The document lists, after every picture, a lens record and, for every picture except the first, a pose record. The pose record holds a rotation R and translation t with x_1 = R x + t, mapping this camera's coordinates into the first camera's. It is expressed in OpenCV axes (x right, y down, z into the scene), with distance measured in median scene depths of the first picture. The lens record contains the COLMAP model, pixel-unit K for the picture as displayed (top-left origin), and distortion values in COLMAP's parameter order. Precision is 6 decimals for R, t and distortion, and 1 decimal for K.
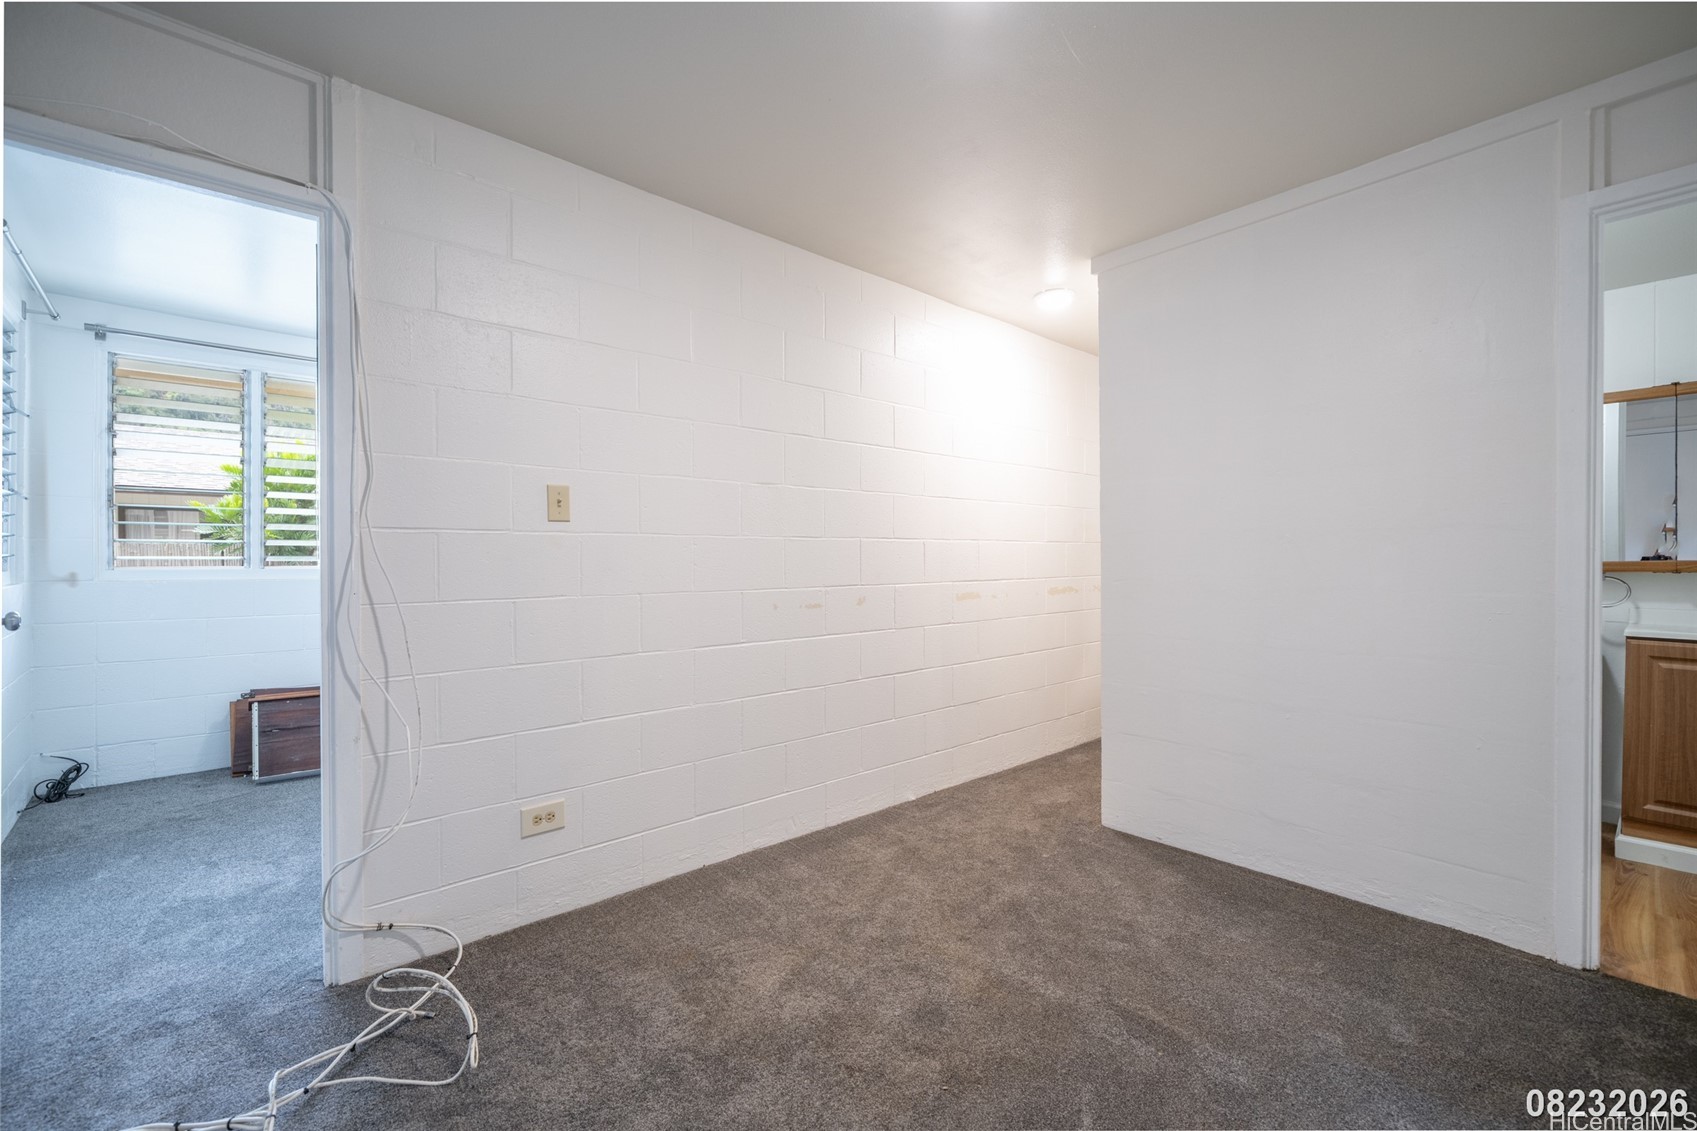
lens RADIAL K [[742.5, 0, 863.1], [0, 742.5, 563.7], [0, 0, 1]] dist [-0.007358, 0.000773]
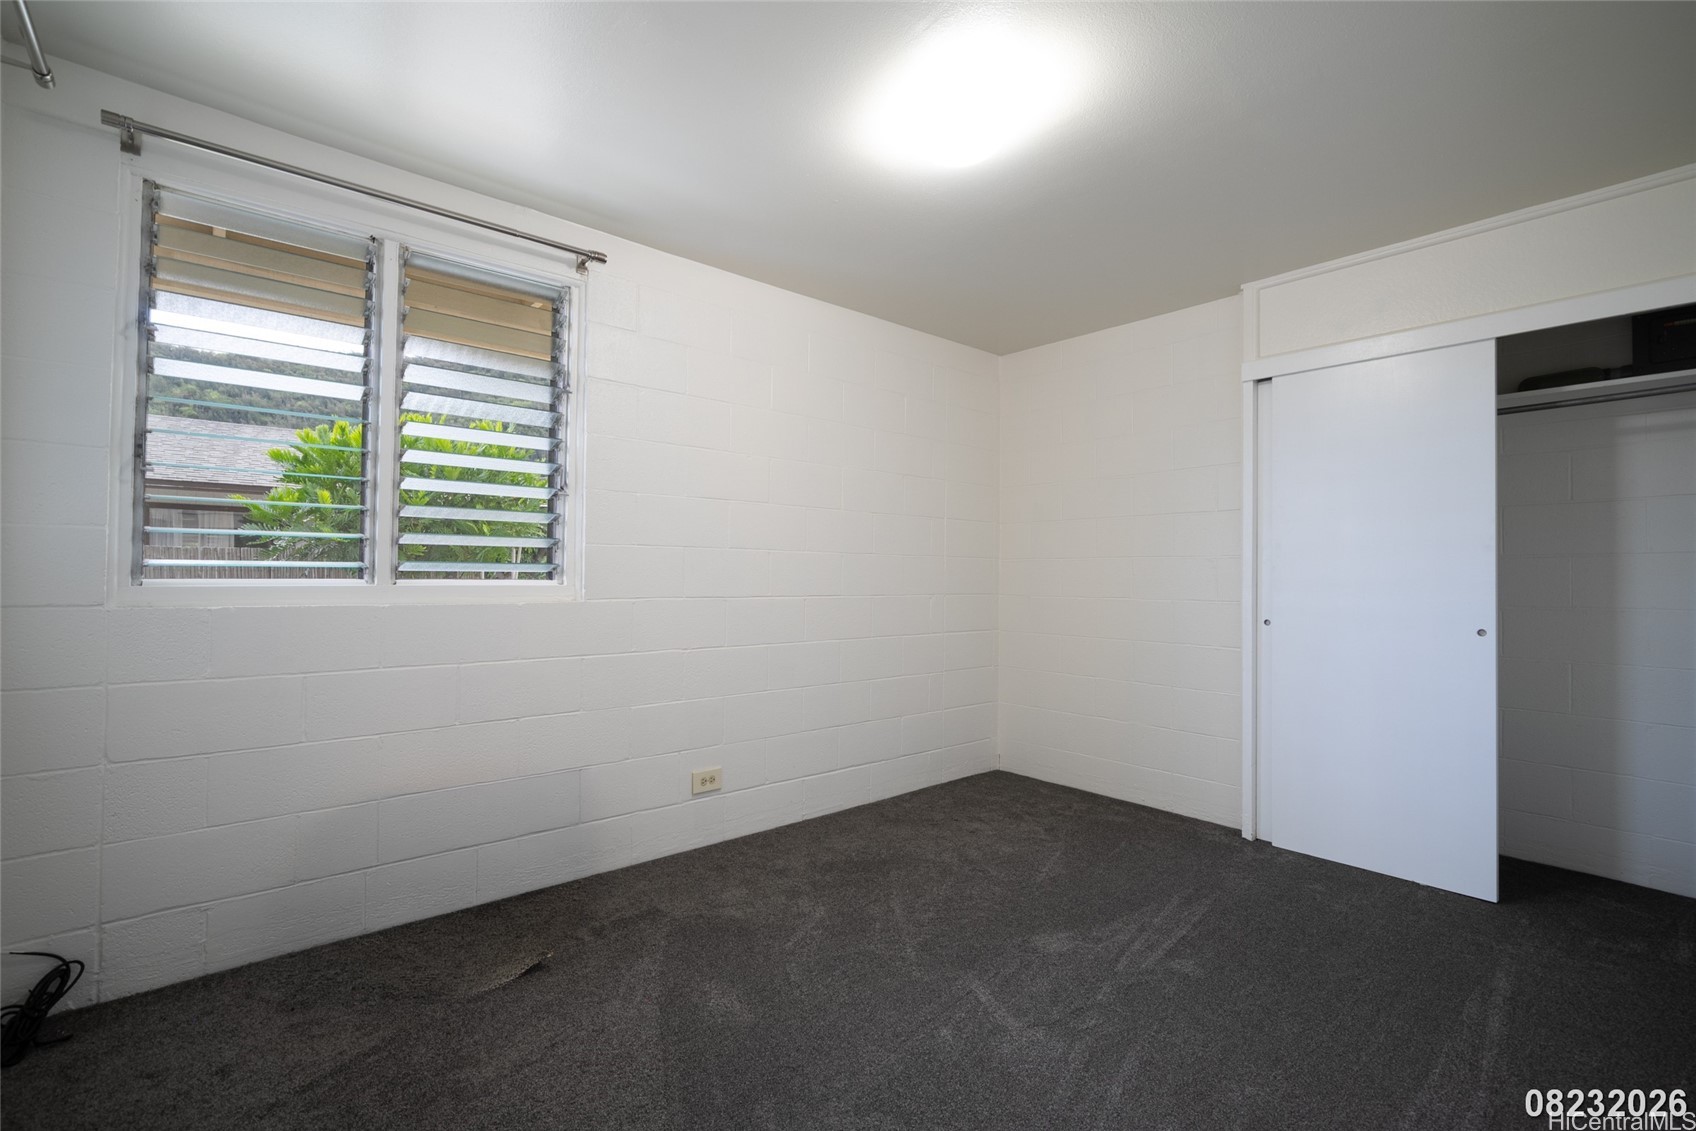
lens RADIAL K [[742.0, 0, 845.3], [0, 742.0, 556.7], [0, 0, 1]] dist [-0.007358, 0.000773]
pose [[0.999641, 0.004837, -0.026349, -0.462578], [-0.005514, 0.999654, -0.025700, -0.001728], [0.026216, 0.025836, 0.999322, 0.449832]]
